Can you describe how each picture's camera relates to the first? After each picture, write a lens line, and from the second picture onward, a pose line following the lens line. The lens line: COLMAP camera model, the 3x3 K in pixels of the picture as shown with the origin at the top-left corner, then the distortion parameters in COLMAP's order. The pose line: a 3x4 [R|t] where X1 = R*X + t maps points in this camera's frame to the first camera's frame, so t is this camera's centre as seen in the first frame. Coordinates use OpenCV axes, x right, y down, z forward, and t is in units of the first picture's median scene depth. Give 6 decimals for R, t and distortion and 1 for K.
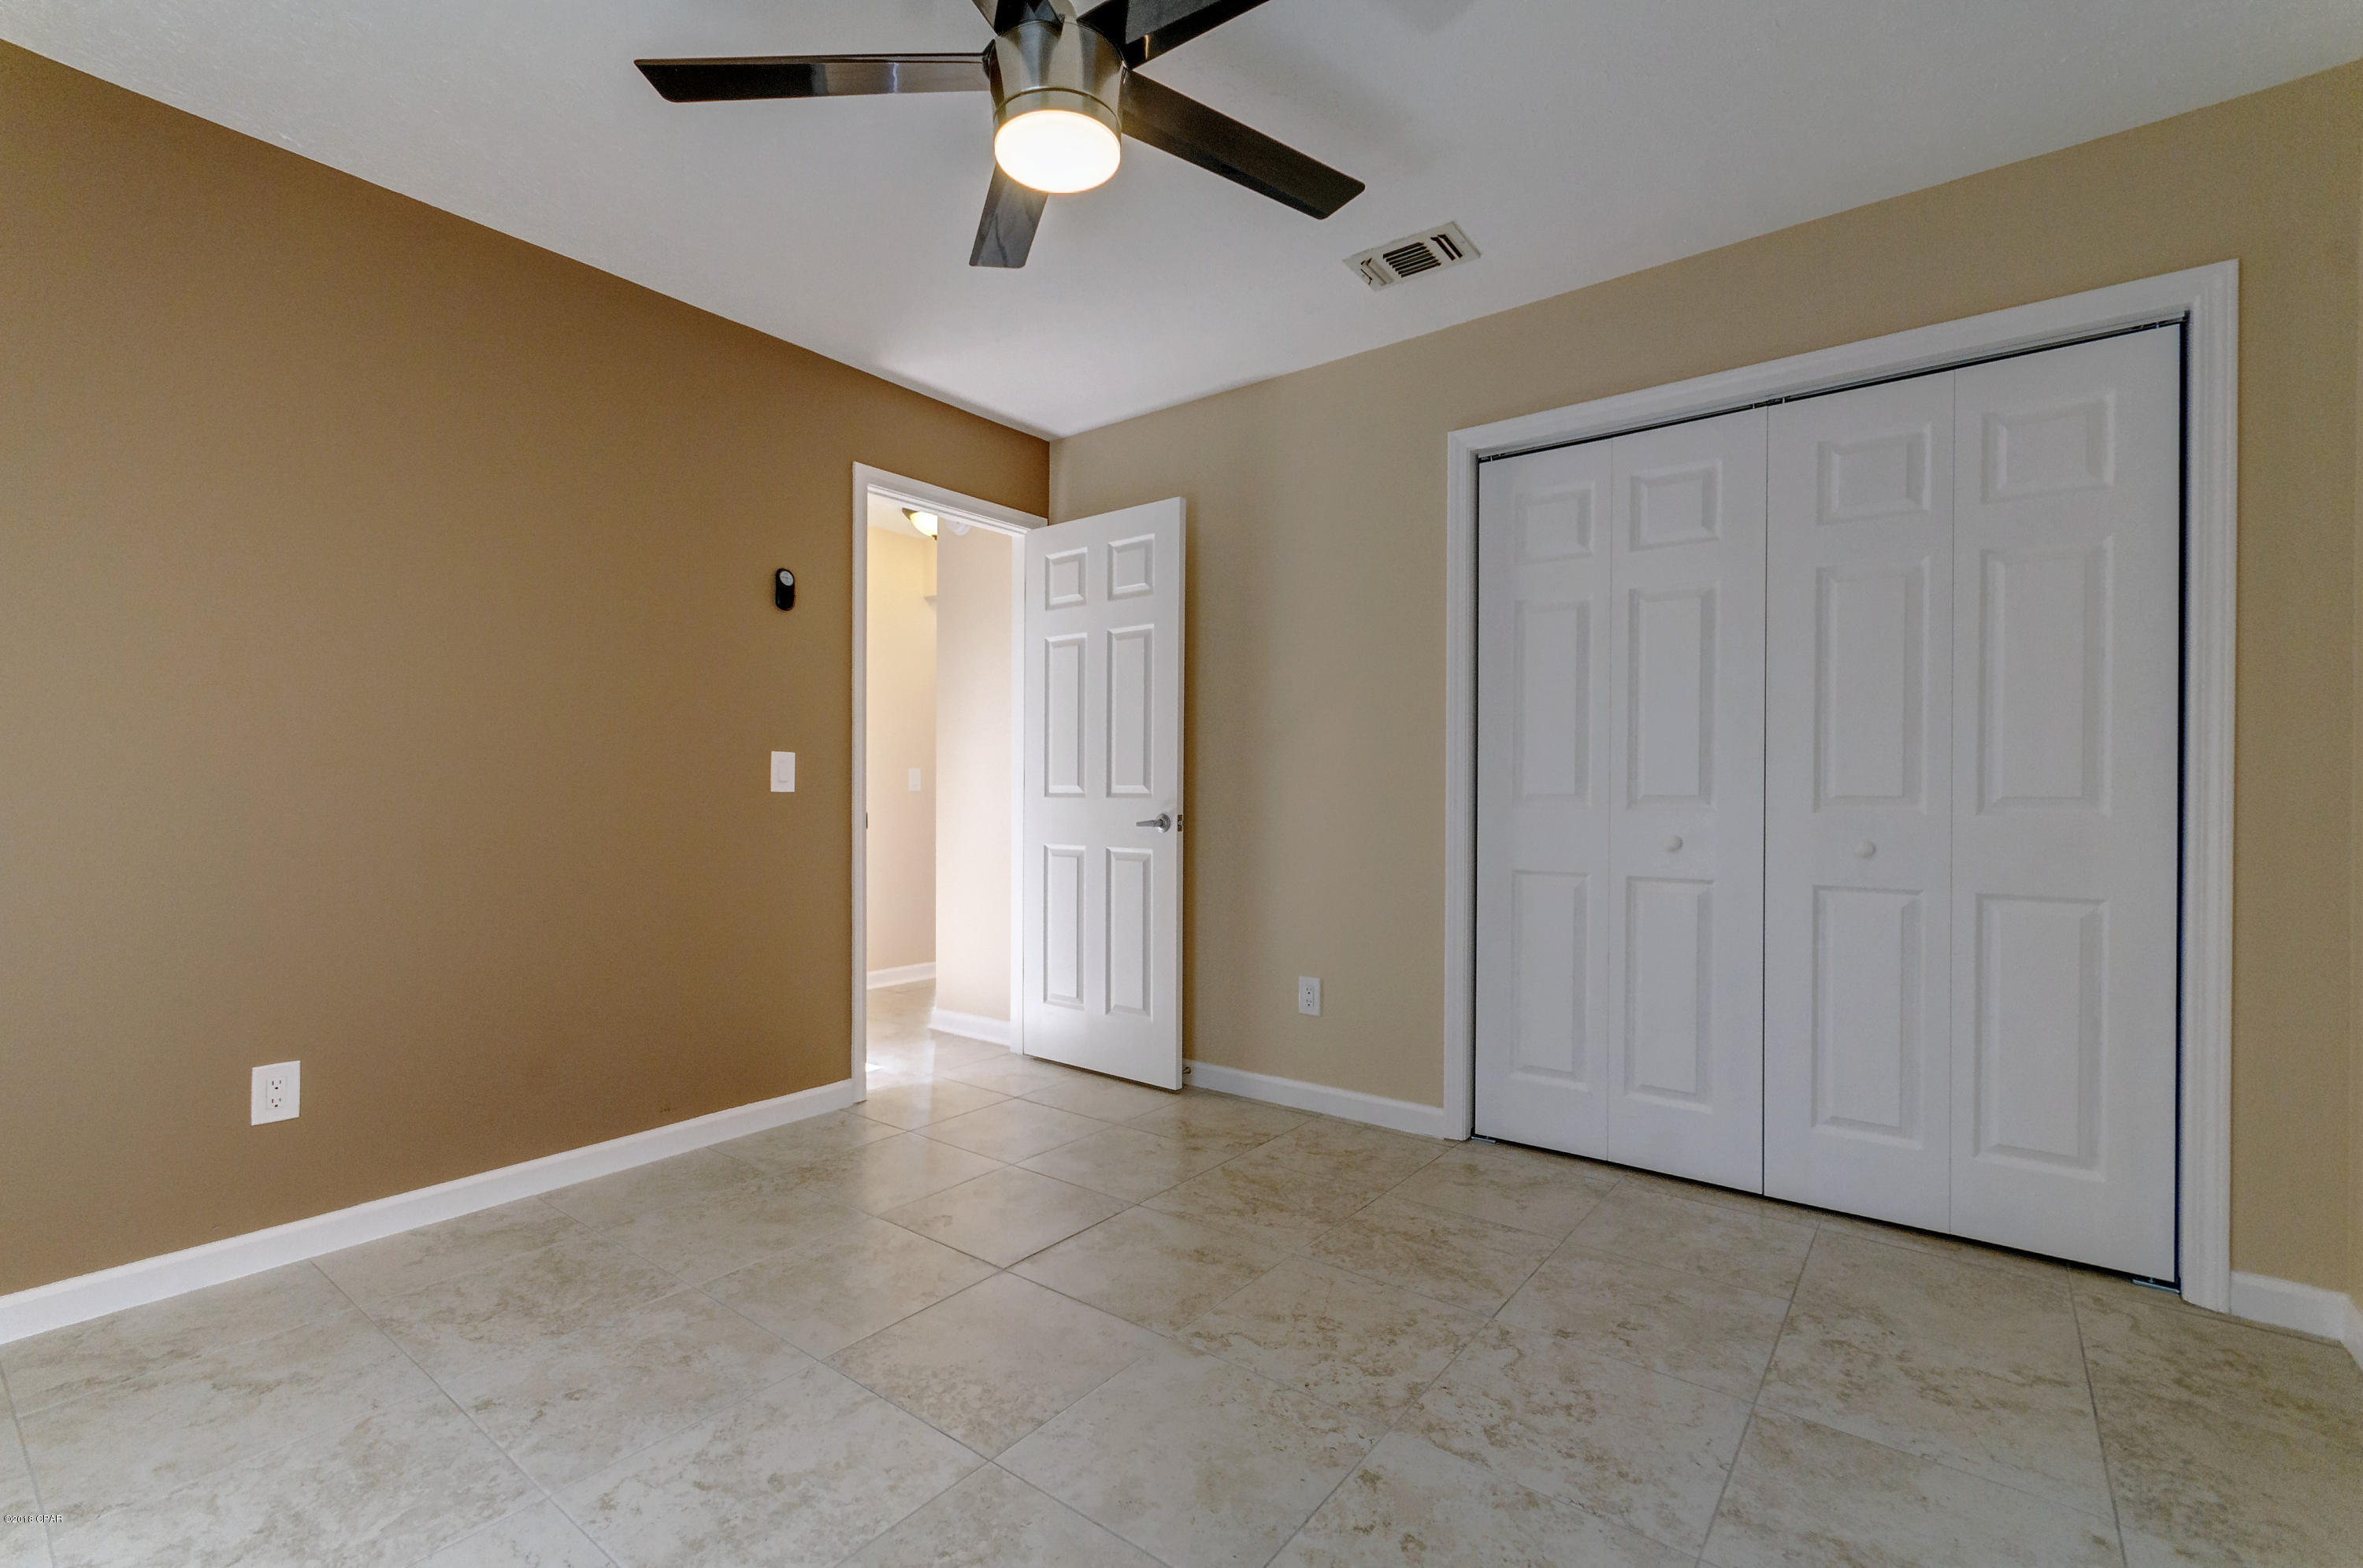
lens RADIAL K [[1035.6, 0, 1182.4], [0, 1035.6, 790.7], [0, 0, 1]] dist [0.004165, -0.001350]
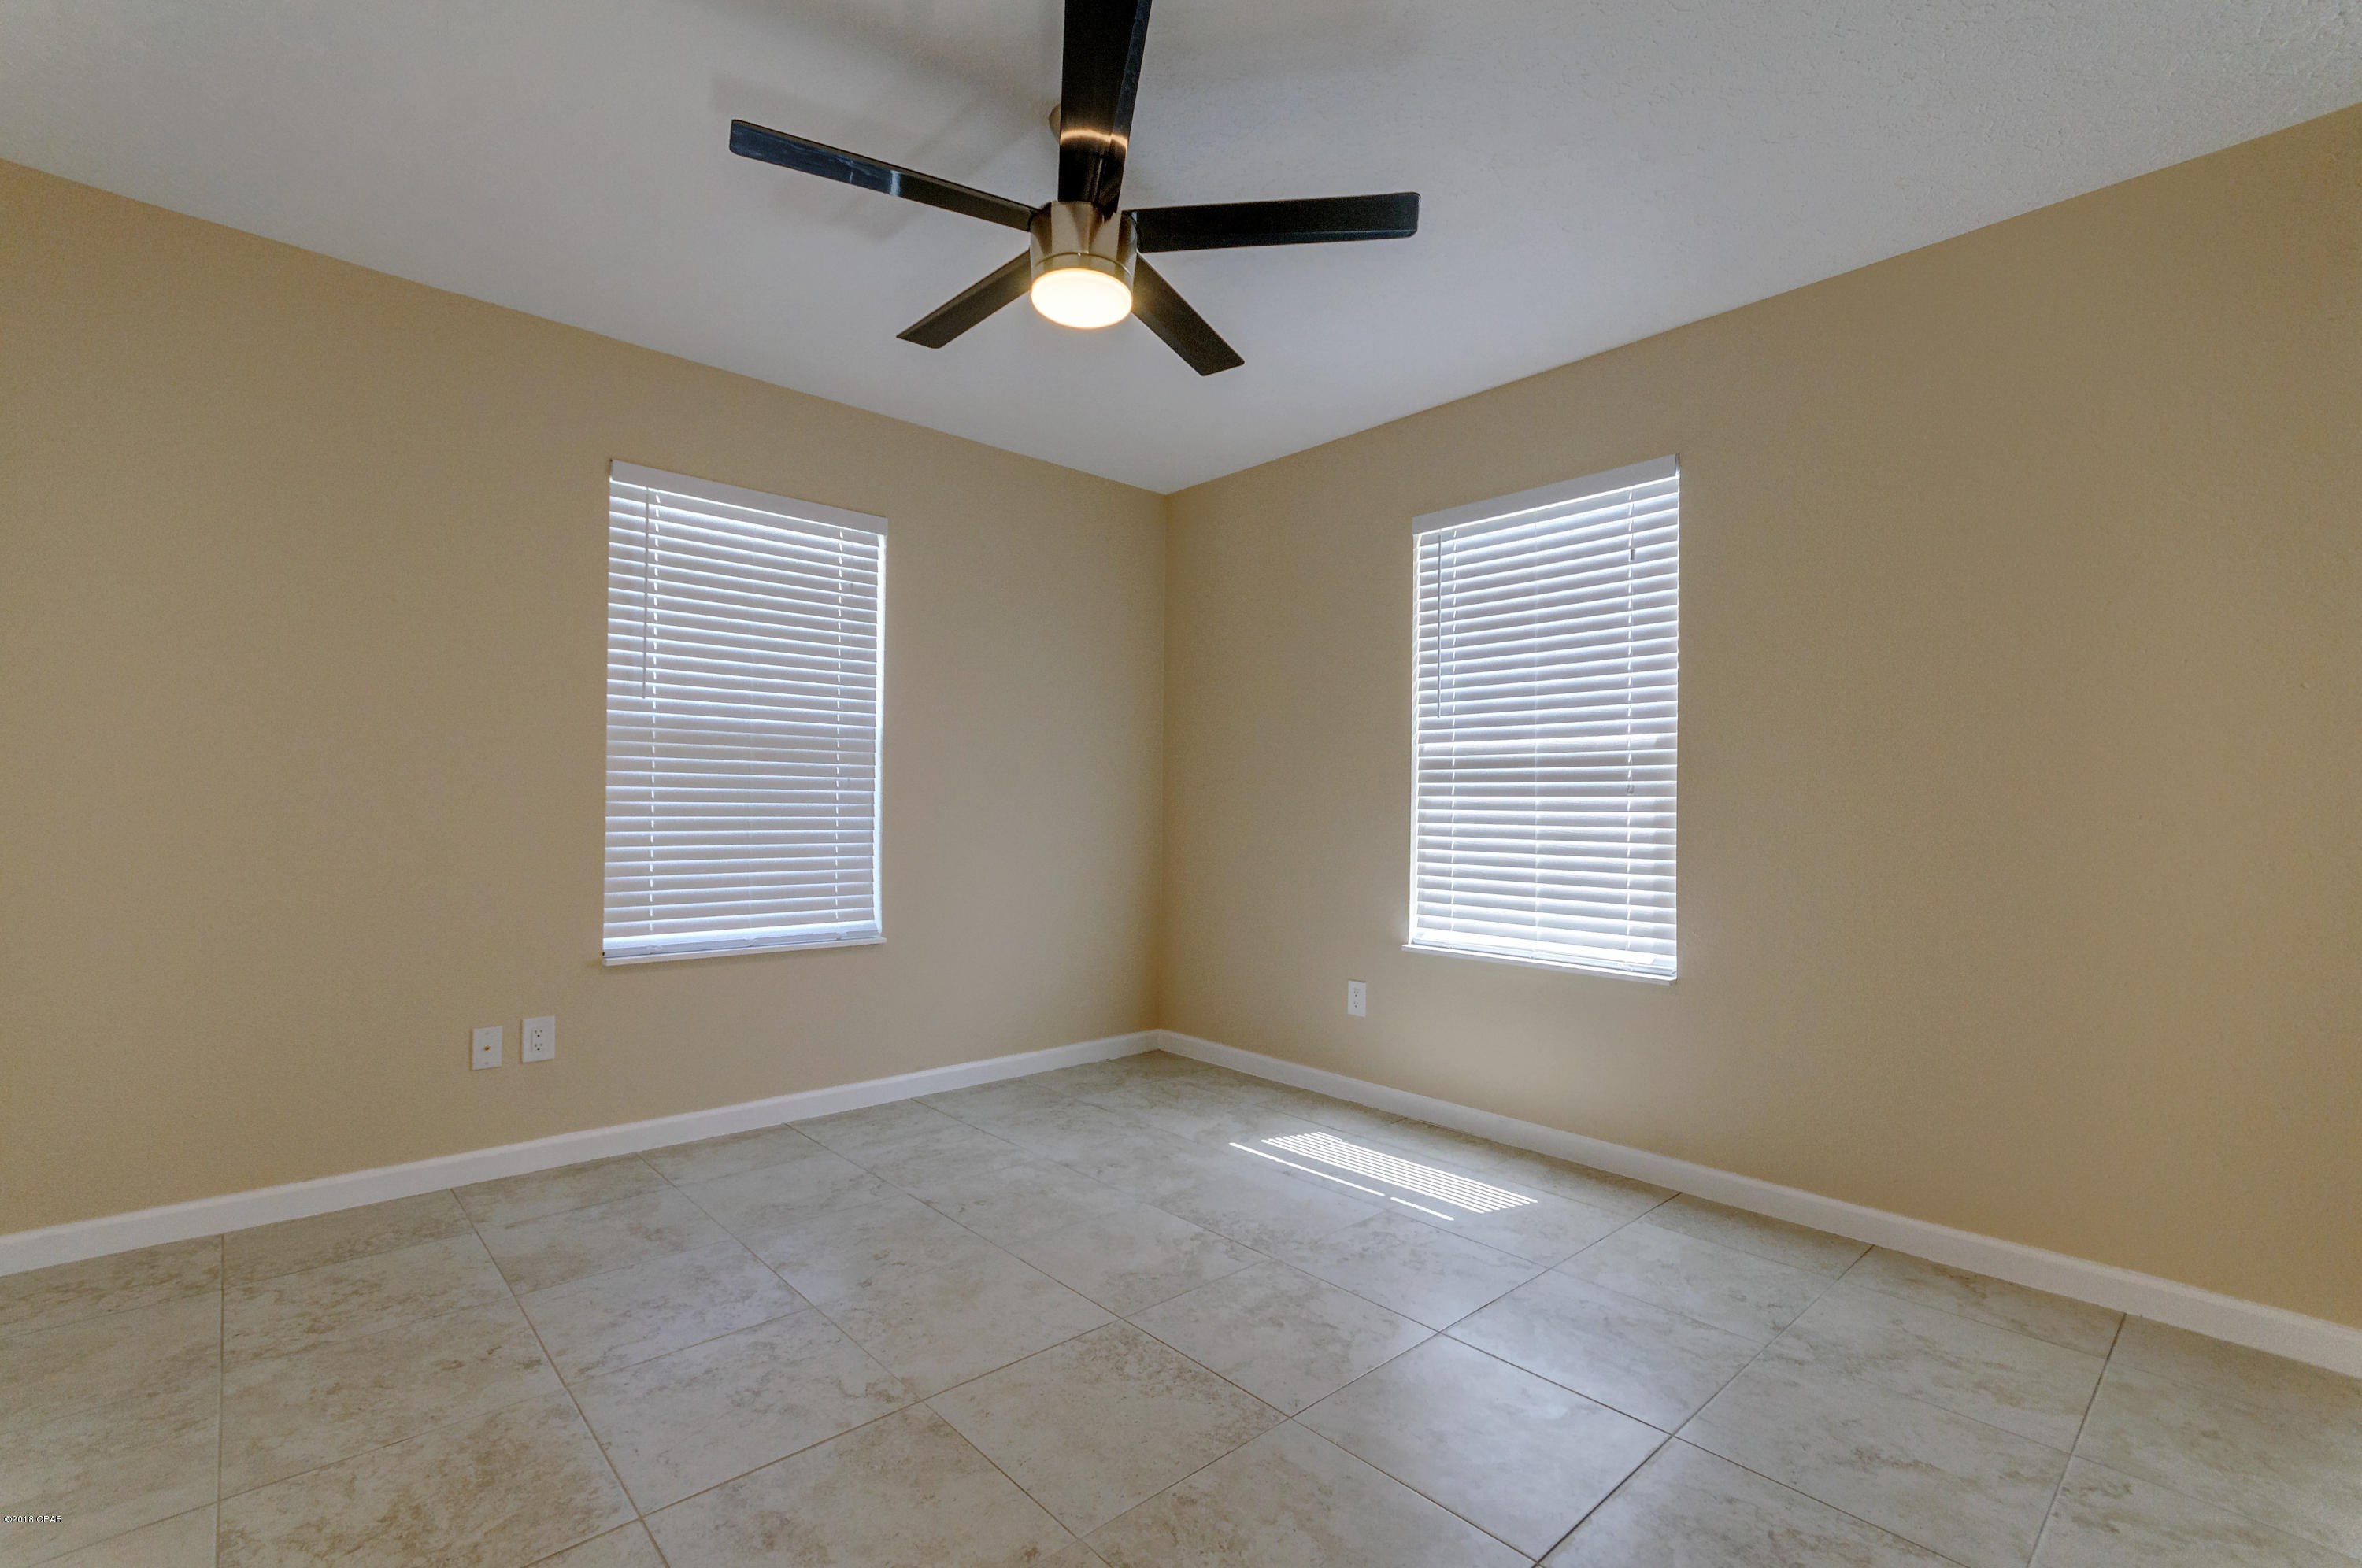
lens RADIAL K [[1035.1, 0, 1185.4], [0, 1035.1, 802.1], [0, 0, 1]] dist [0.004165, -0.001350]
pose [[-0.985189, -0.013632, 0.170927, -0.446324], [-0.015134, 0.999857, -0.007487, -0.000250], [-0.170800, -0.009963, -0.985255, 2.125821]]
